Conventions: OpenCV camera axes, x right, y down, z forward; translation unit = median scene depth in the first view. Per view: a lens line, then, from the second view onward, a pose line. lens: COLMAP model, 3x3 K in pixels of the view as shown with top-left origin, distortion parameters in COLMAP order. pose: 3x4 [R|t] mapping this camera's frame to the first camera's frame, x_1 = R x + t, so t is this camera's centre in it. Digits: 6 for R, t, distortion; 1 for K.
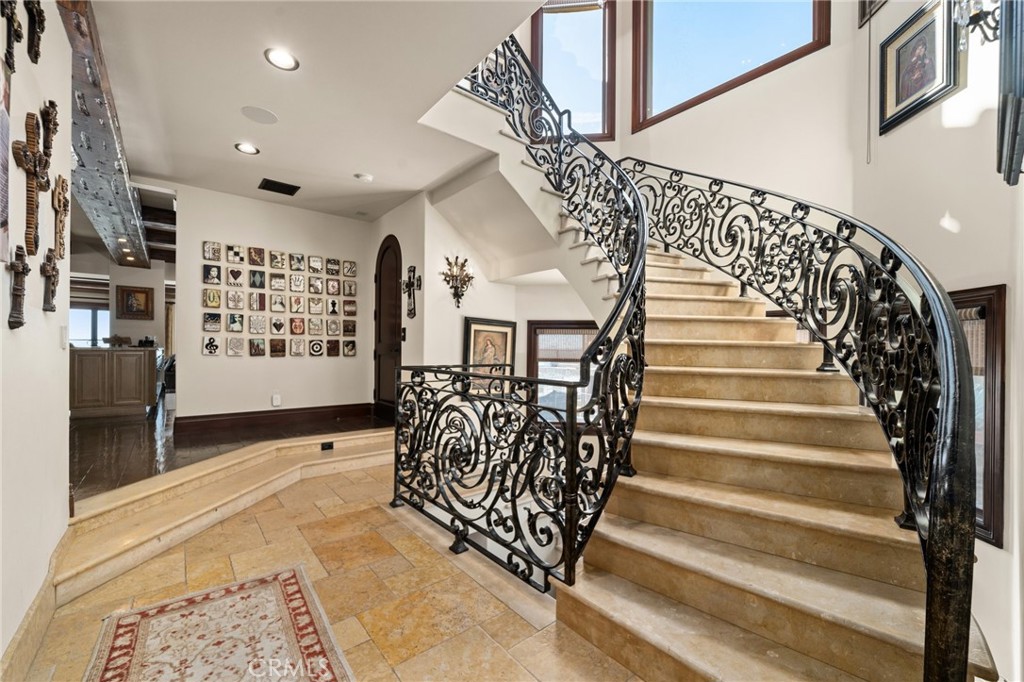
lens RADIAL K [[419.6, 0, 510.0], [0, 419.6, 351.1], [0, 0, 1]] dist [0.002086, -0.000358]
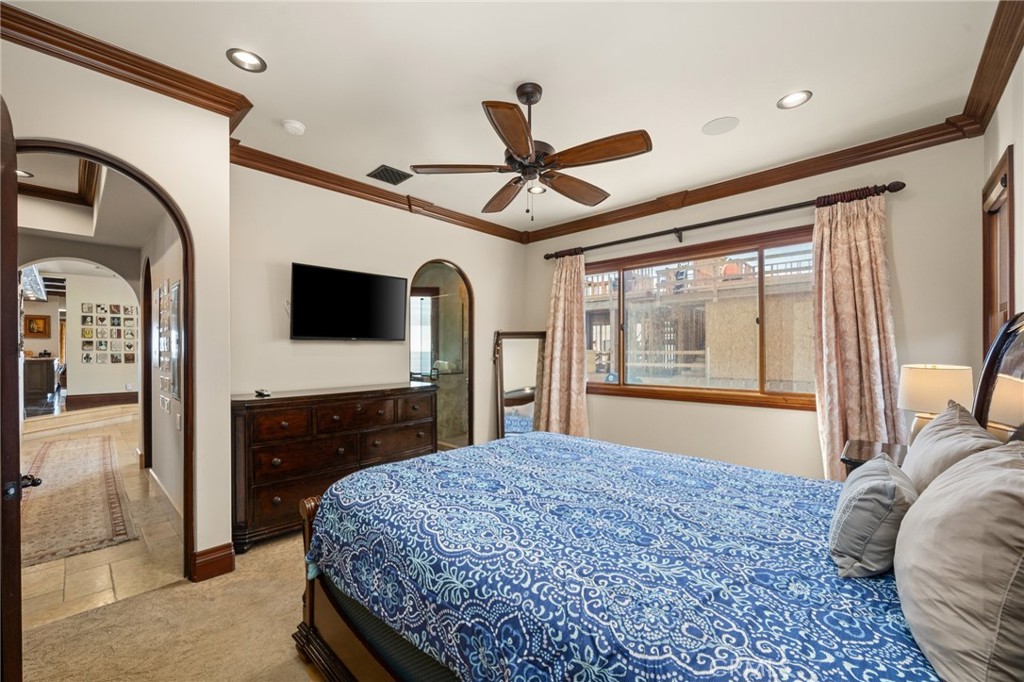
lens RADIAL K [[419.6, 0, 506.6], [0, 419.6, 349.8], [0, 0, 1]] dist [0.002086, -0.000358]
pose [[0.991645, -0.012223, 0.128418, 0.873802], [0.012877, 0.999908, -0.004267, -0.015826], [-0.128354, 0.005885, 0.991711, -1.066094]]
